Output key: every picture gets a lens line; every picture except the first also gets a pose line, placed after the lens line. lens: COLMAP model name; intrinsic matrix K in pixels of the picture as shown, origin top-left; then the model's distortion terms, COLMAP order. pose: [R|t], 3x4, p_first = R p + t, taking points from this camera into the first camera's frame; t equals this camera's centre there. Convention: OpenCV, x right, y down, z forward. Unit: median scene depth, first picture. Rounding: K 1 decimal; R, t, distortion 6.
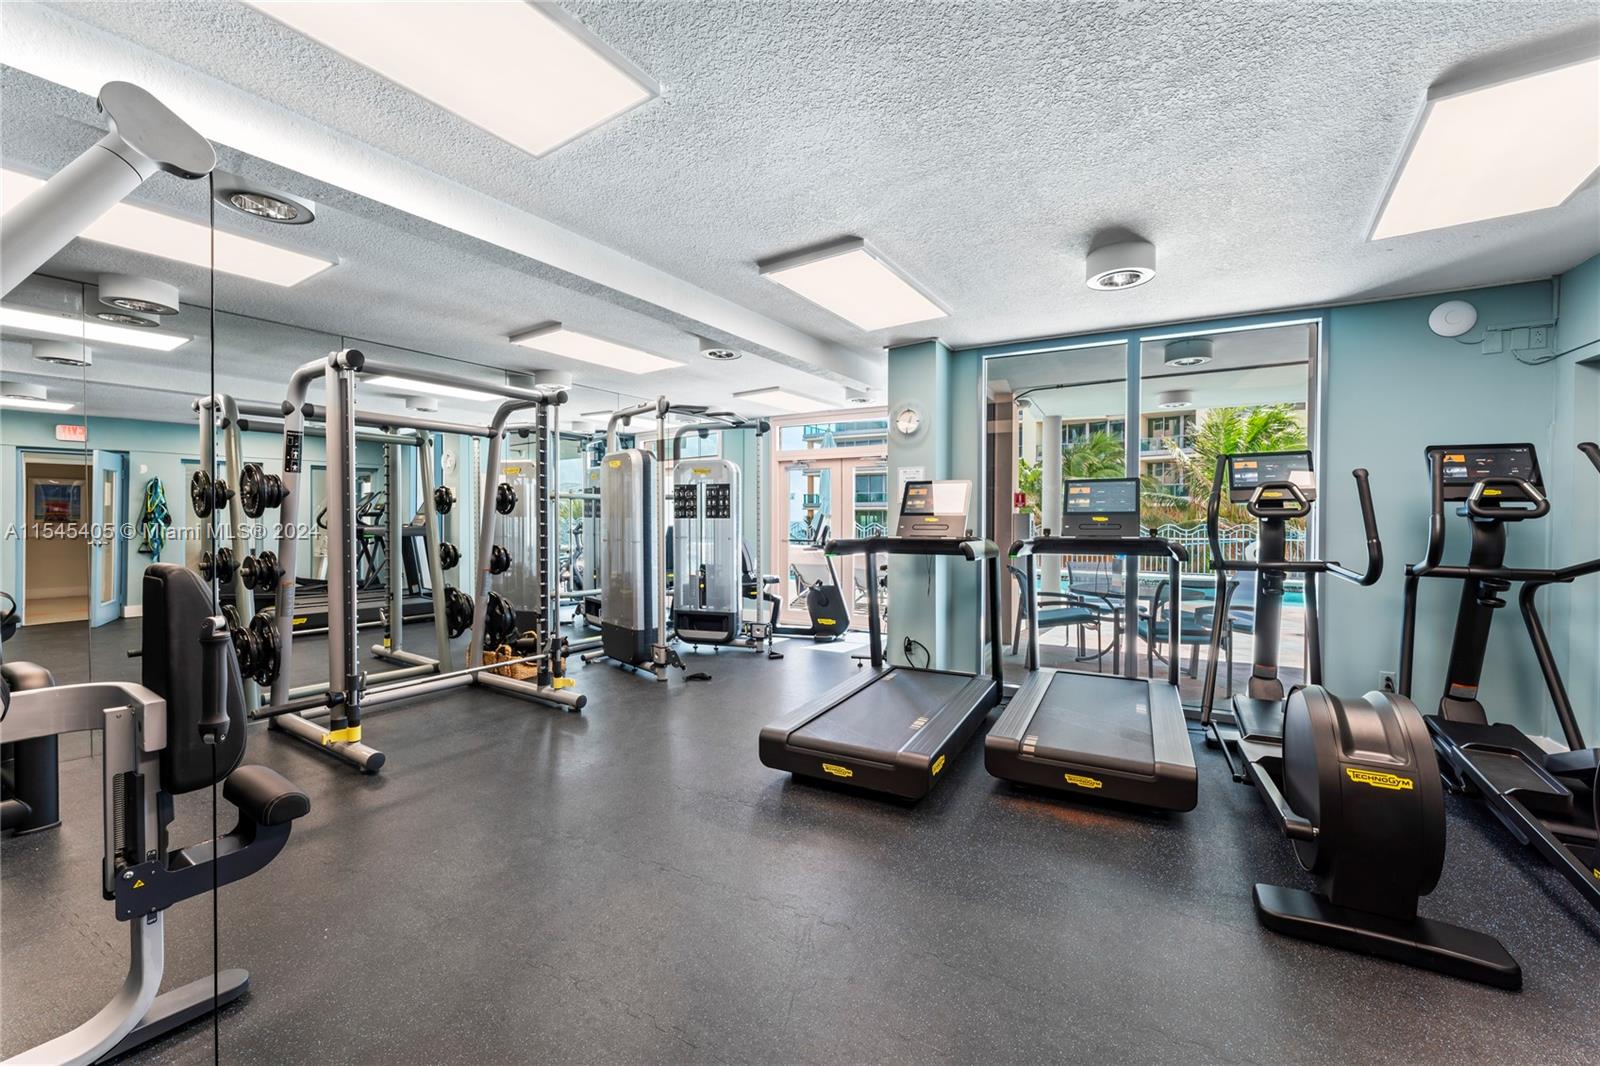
lens RADIAL K [[640.3, 0, 793.7], [0, 640.3, 521.2], [0, 0, 1]] dist [0.001843, -0.000178]
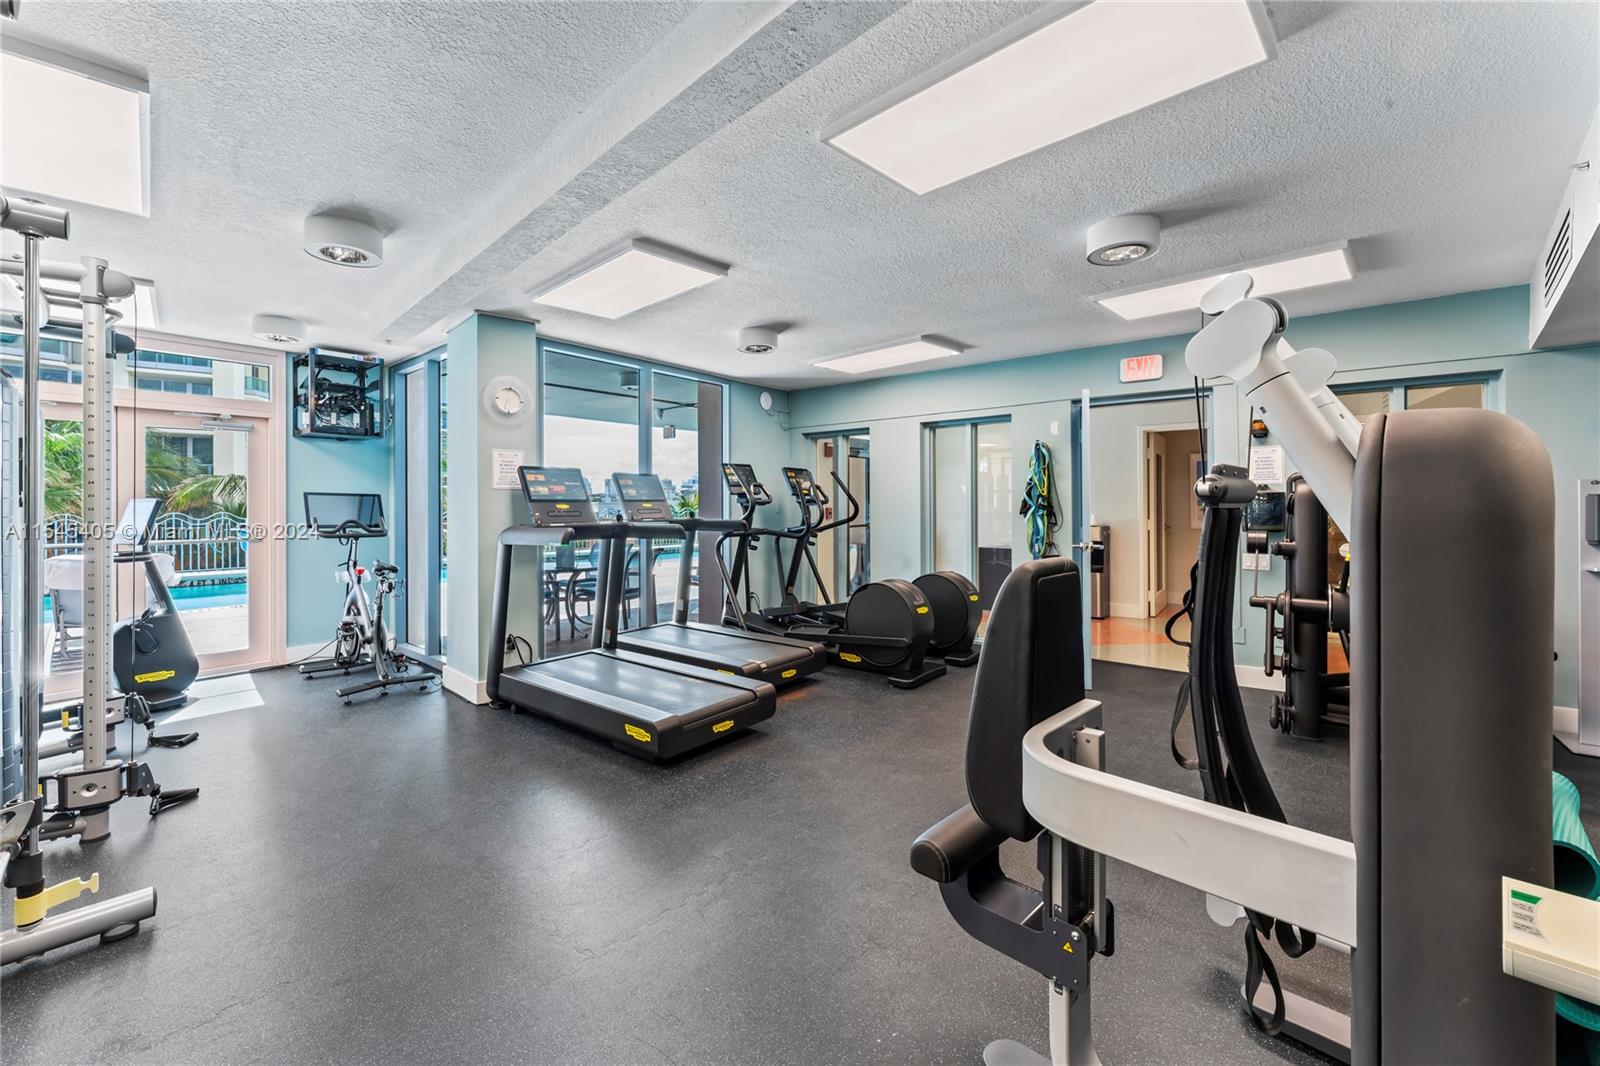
lens RADIAL K [[640.3, 0, 793.7], [0, 640.3, 521.2], [0, 0, 1]] dist [0.001843, -0.000178]
pose [[0.188201, -0.031358, 0.981630, -0.740813], [0.008051, 0.999506, 0.030386, -0.010061], [-0.982098, 0.002184, 0.188361, 0.476656]]
